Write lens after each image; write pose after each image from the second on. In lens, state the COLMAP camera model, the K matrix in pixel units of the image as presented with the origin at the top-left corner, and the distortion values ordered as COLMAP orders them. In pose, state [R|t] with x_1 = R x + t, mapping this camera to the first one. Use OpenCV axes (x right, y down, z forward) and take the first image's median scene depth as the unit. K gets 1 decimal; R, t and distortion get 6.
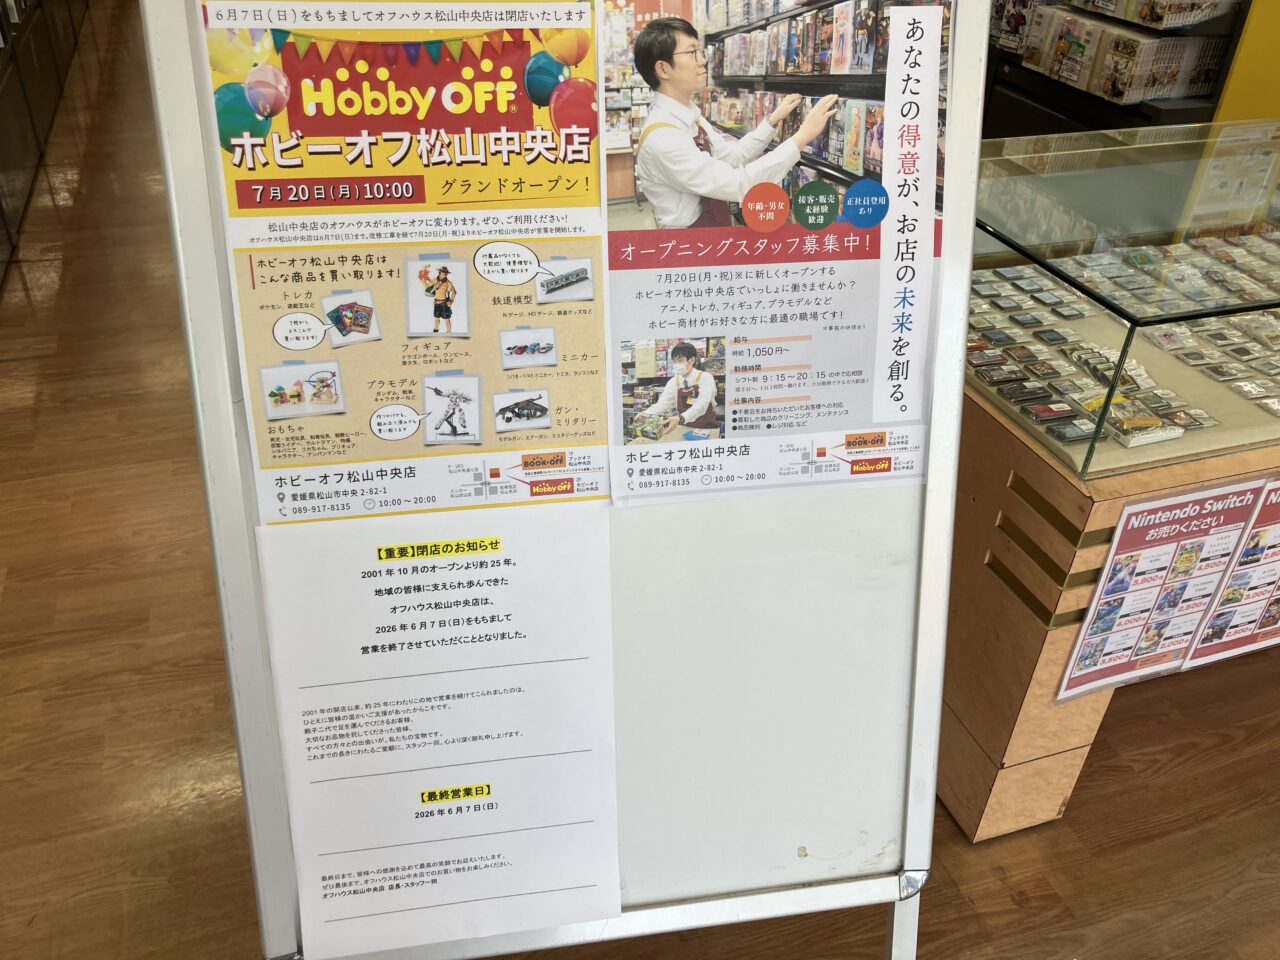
lens RADIAL K [[1058.6, 0, 643.0], [0, 1058.6, 480.6], [0, 0, 1]] dist [-0.015479, 0.006169]
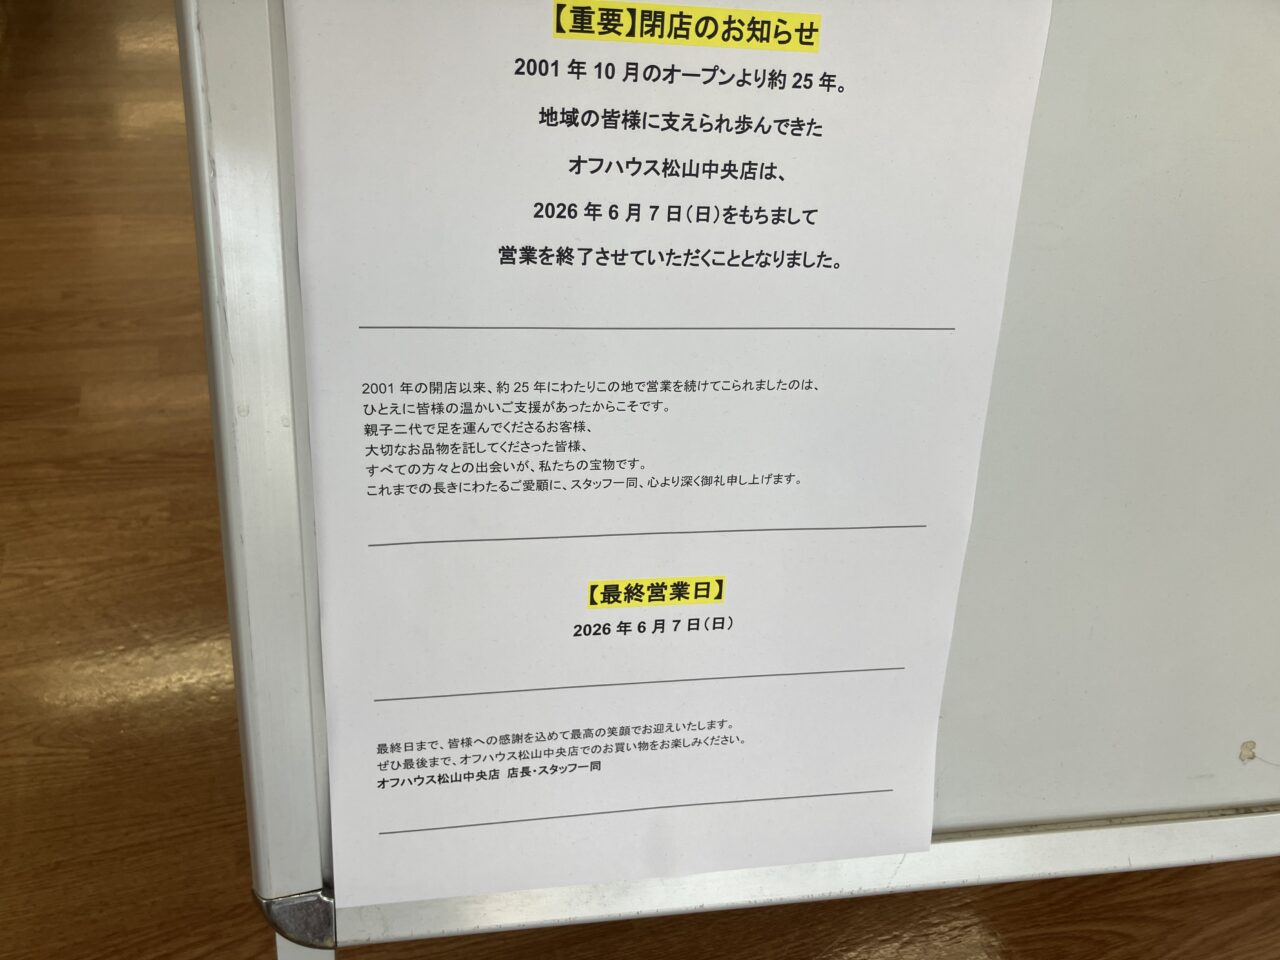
lens RADIAL K [[1098.7, 0, 640.0], [0, 1098.7, 480.0], [0, 0, 1]] dist [0.083971, -0.166921]
pose [[0.998390, 0.055171, 0.013168, -0.196894], [-0.056064, 0.995094, 0.081520, 0.204154], [-0.008606, -0.082127, 0.996585, 0.495326]]
